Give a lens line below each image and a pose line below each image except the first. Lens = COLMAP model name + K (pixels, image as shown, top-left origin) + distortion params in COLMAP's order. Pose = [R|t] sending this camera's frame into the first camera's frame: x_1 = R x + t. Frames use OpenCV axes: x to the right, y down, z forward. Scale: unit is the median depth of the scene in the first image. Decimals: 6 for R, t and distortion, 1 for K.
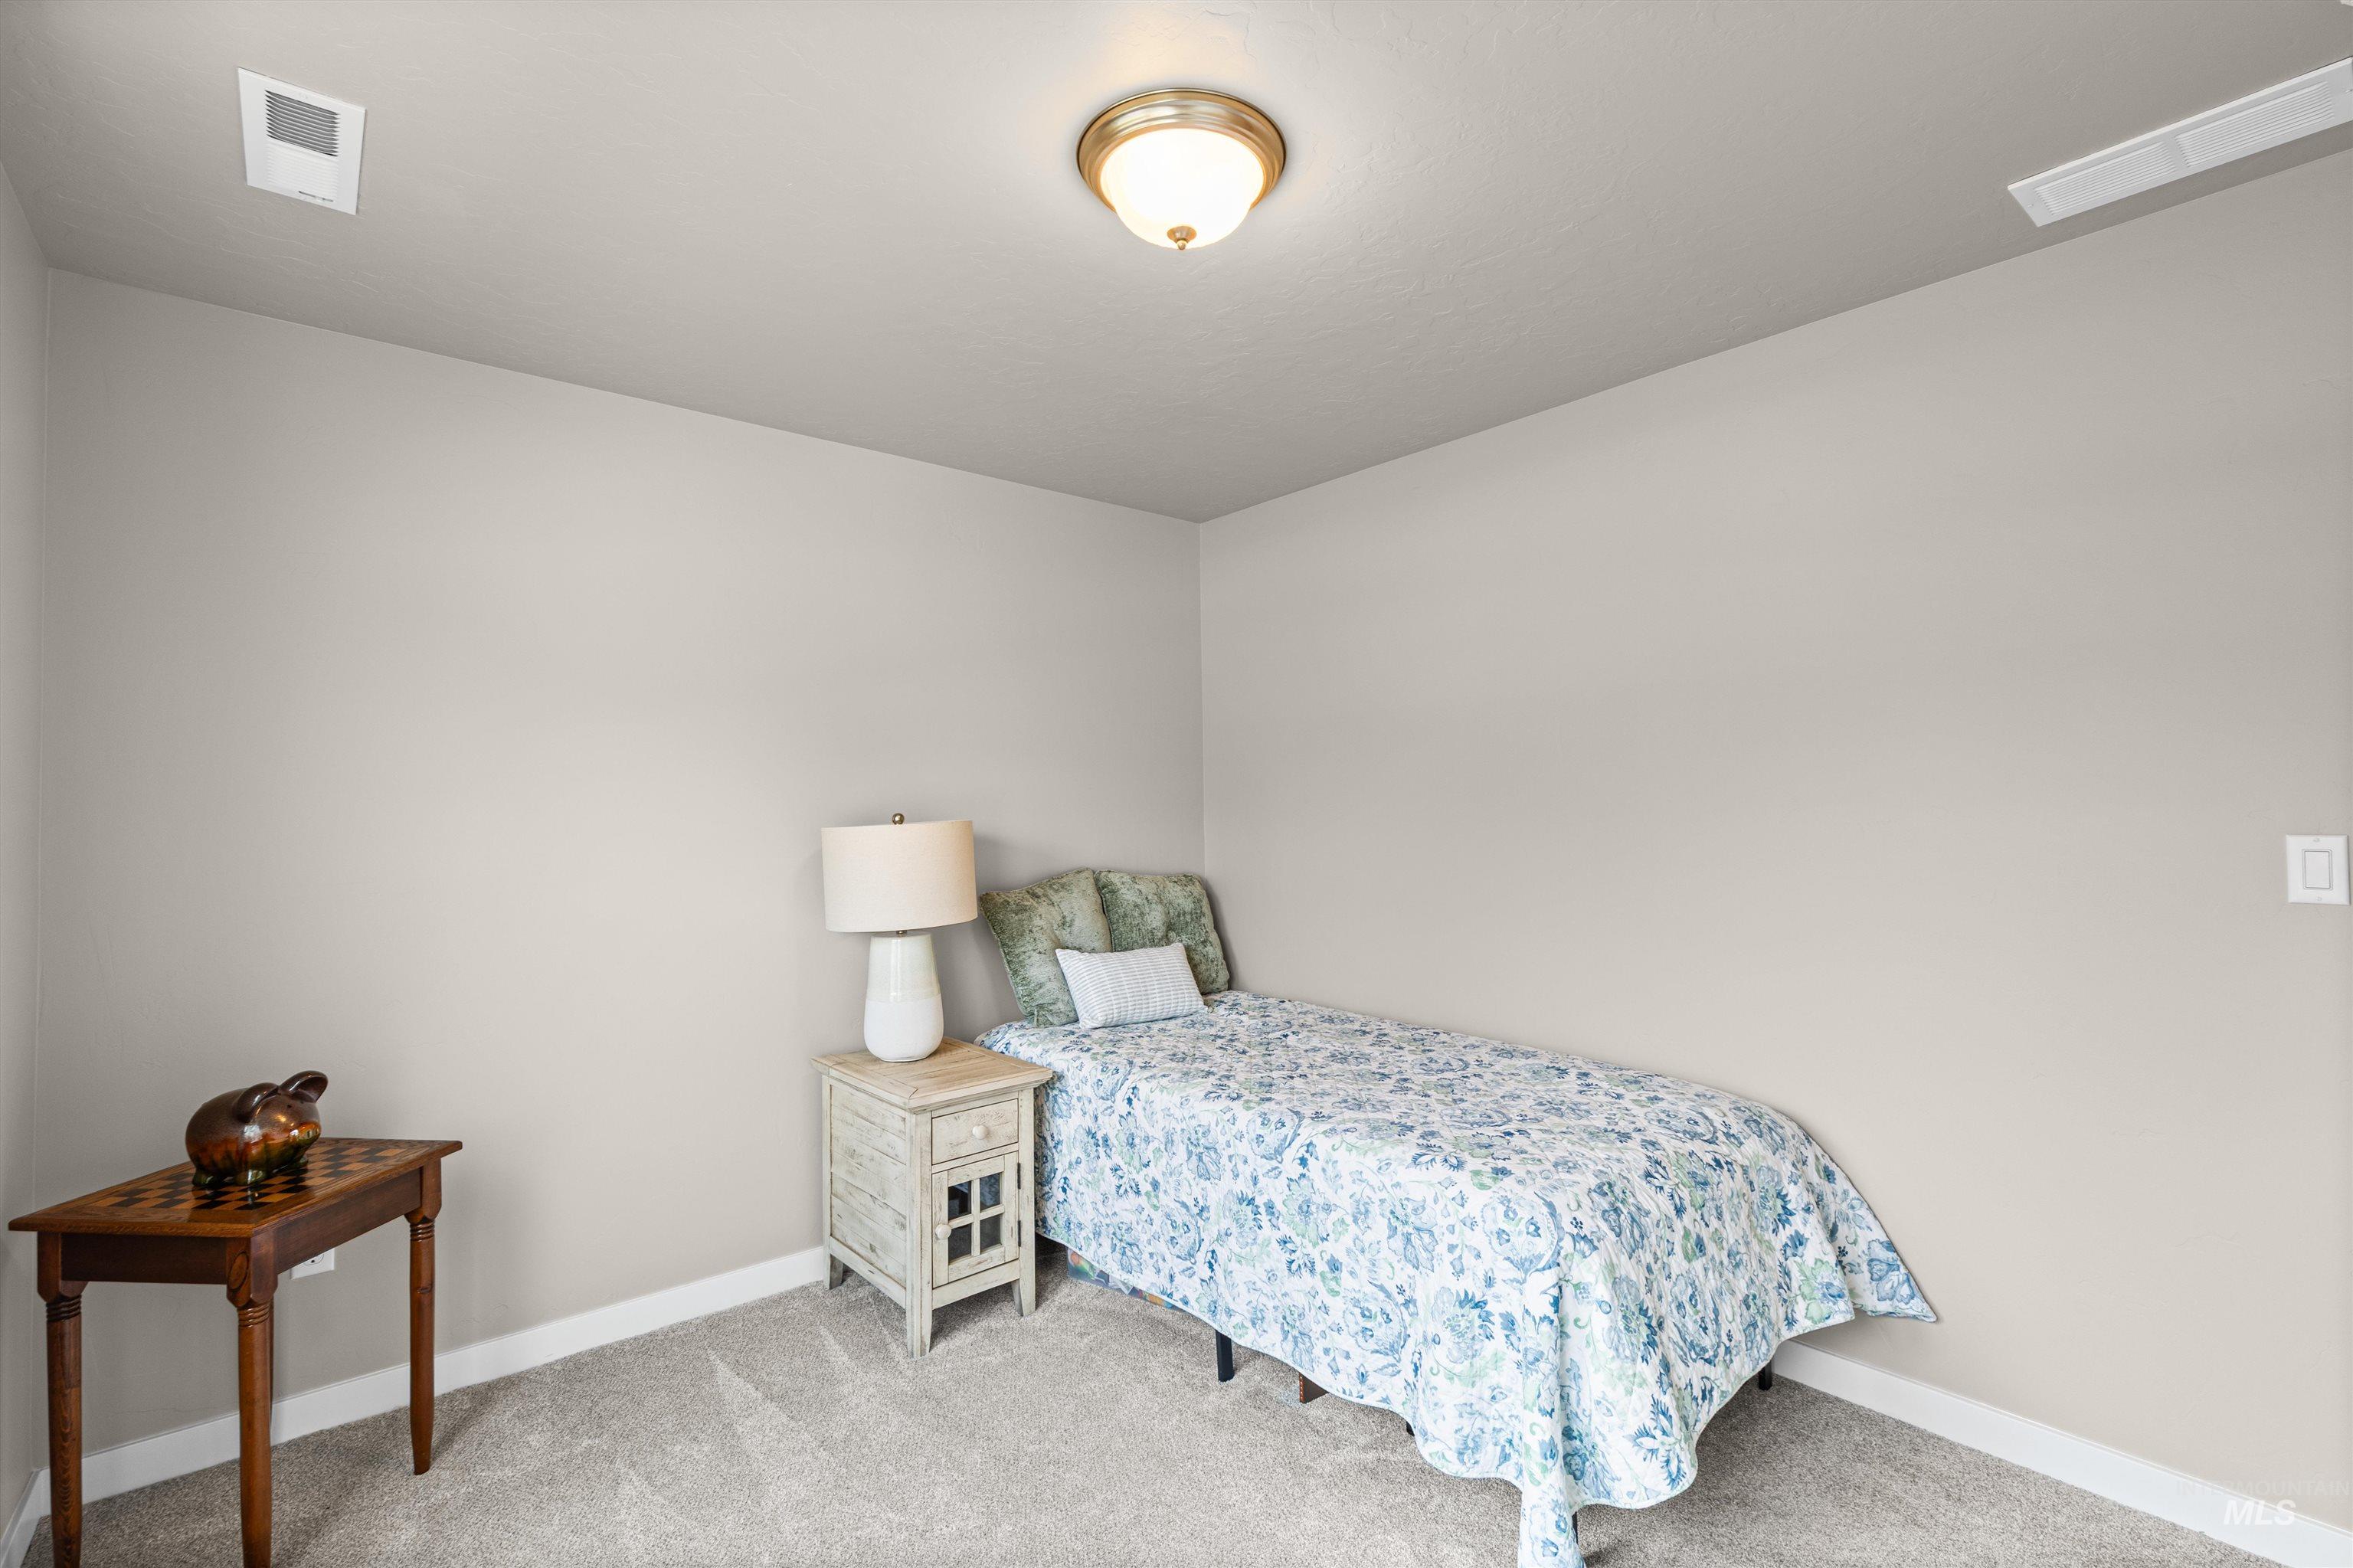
lens RADIAL K [[1071.4, 0, 1194.3], [0, 1071.4, 789.6], [0, 0, 1]] dist [0.004405, -0.002223]
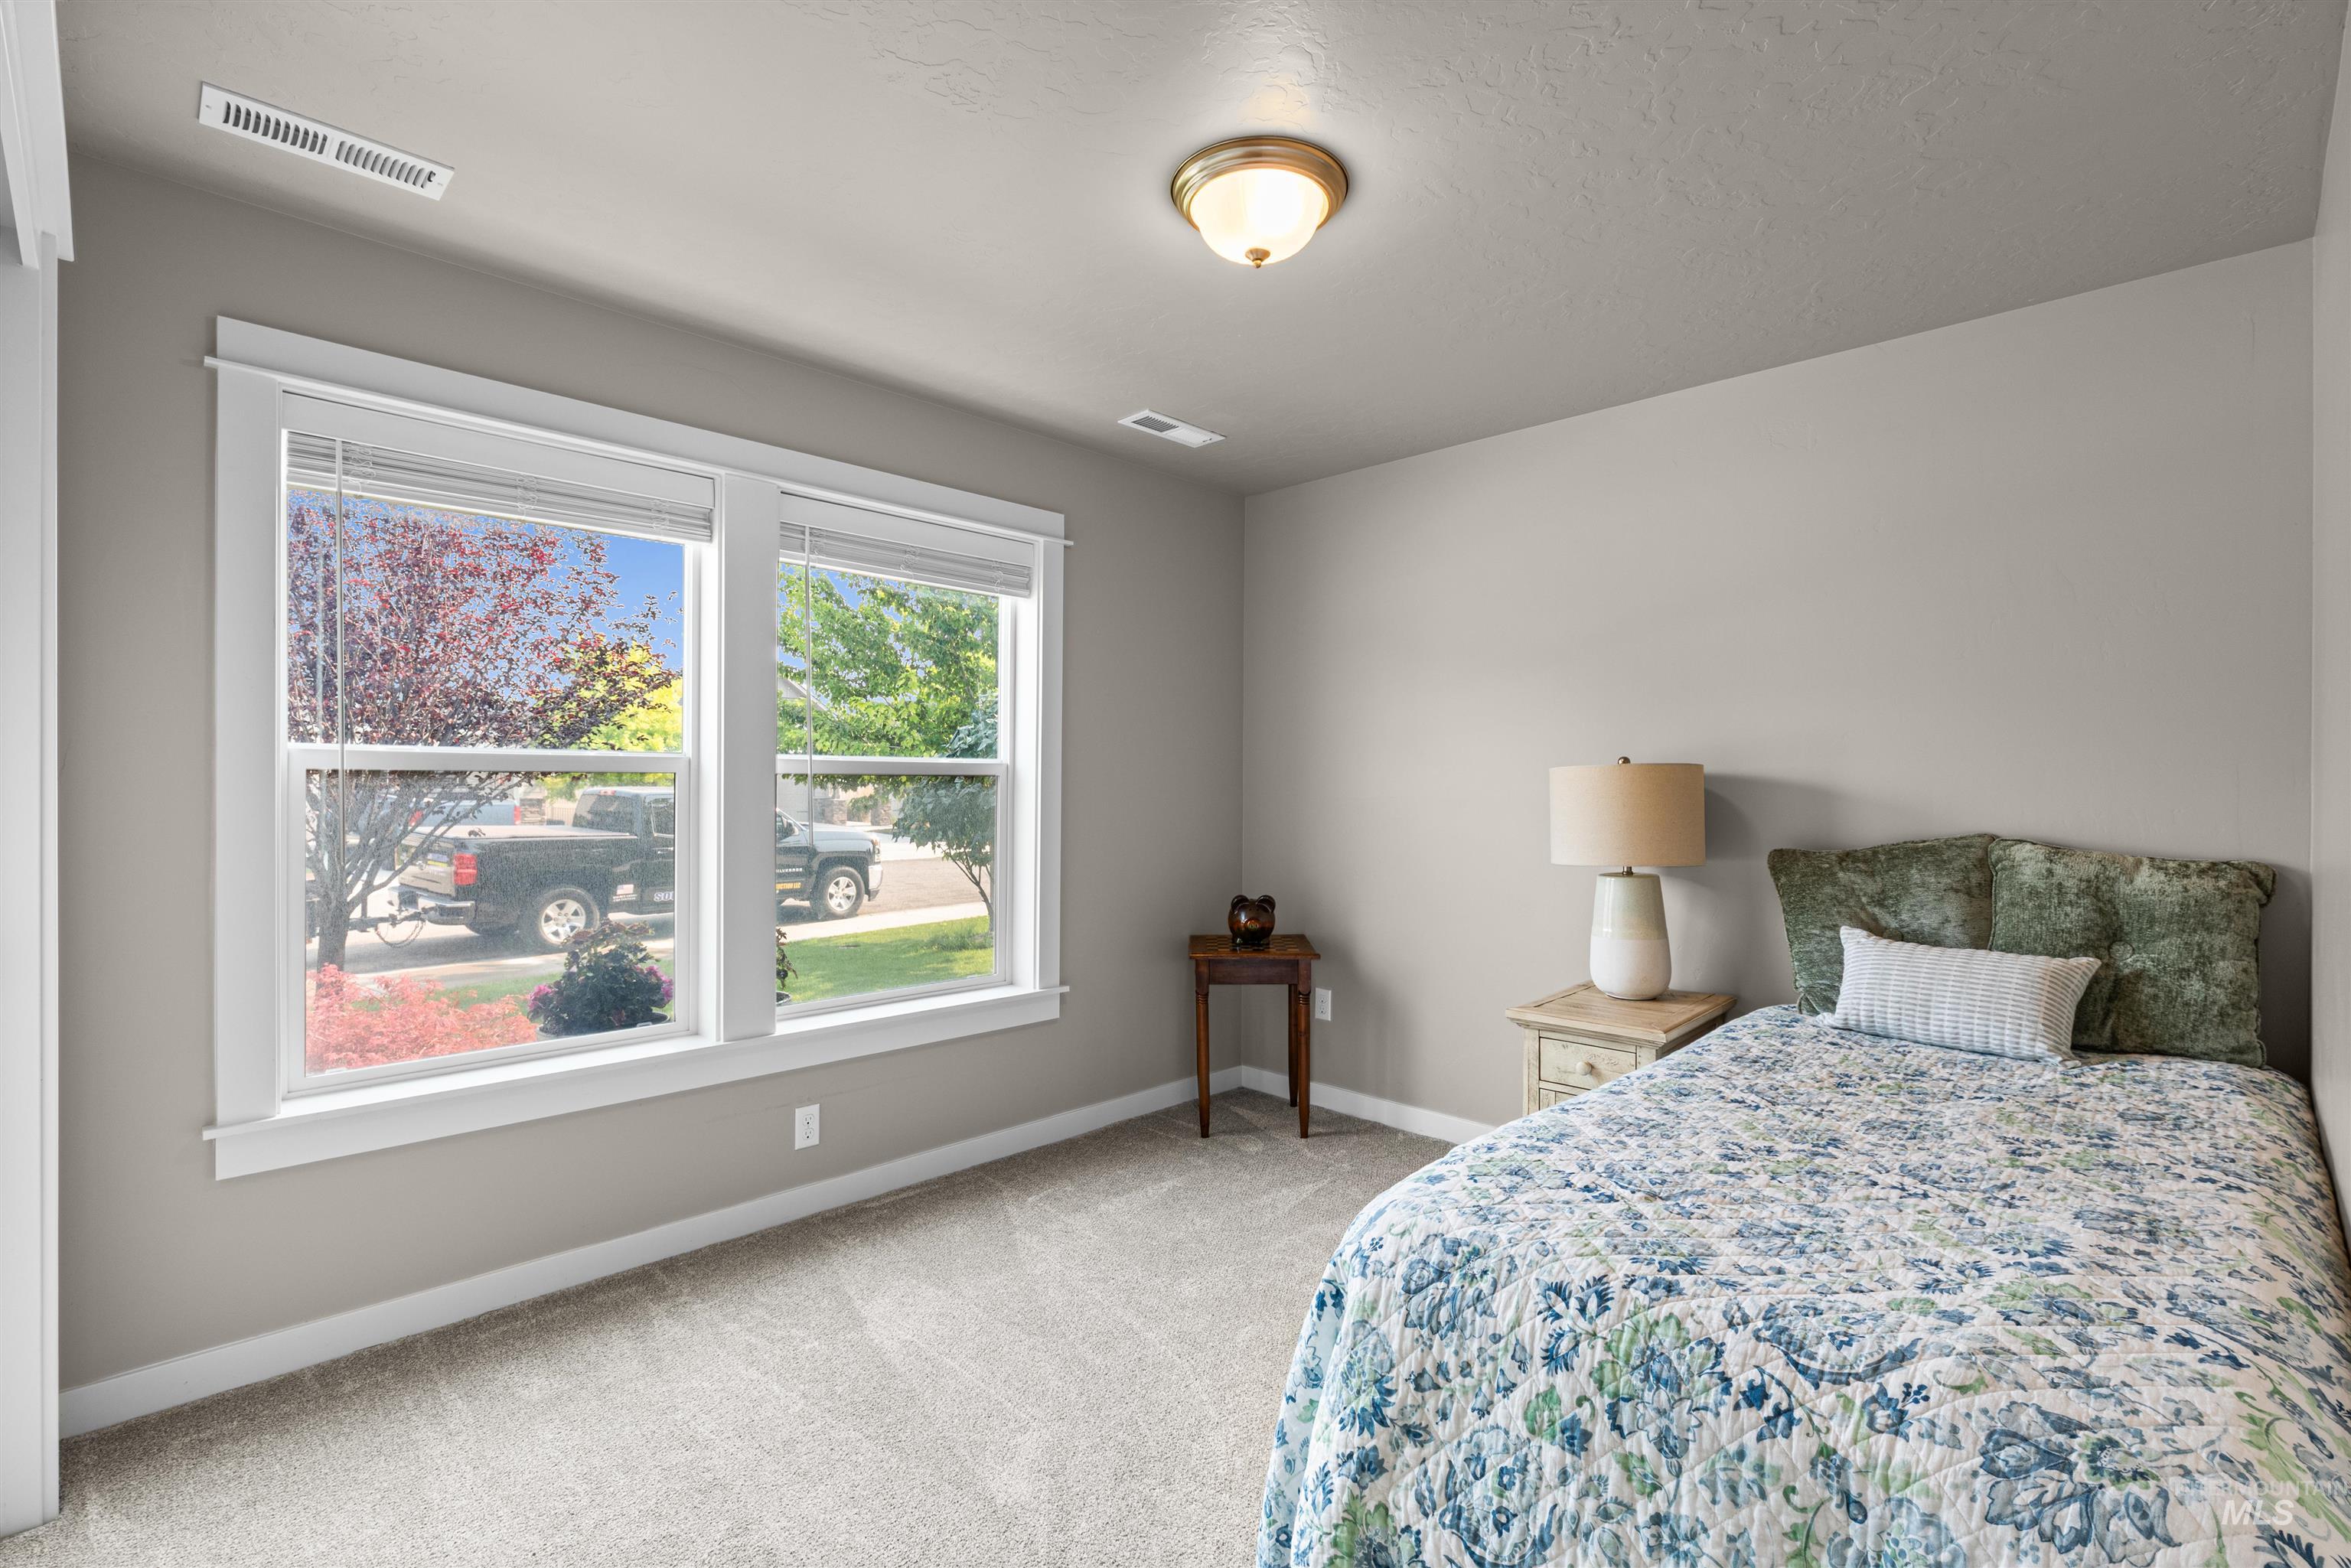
lens RADIAL K [[1070.4, 0, 1162.0], [0, 1070.4, 793.1], [0, 0, 1]] dist [0.004405, -0.002223]
pose [[0.065923, 0.019840, -0.997627, 0.962301], [0.012609, 0.999706, 0.020714, 0.039911], [0.997745, -0.013944, 0.065653, 0.666288]]
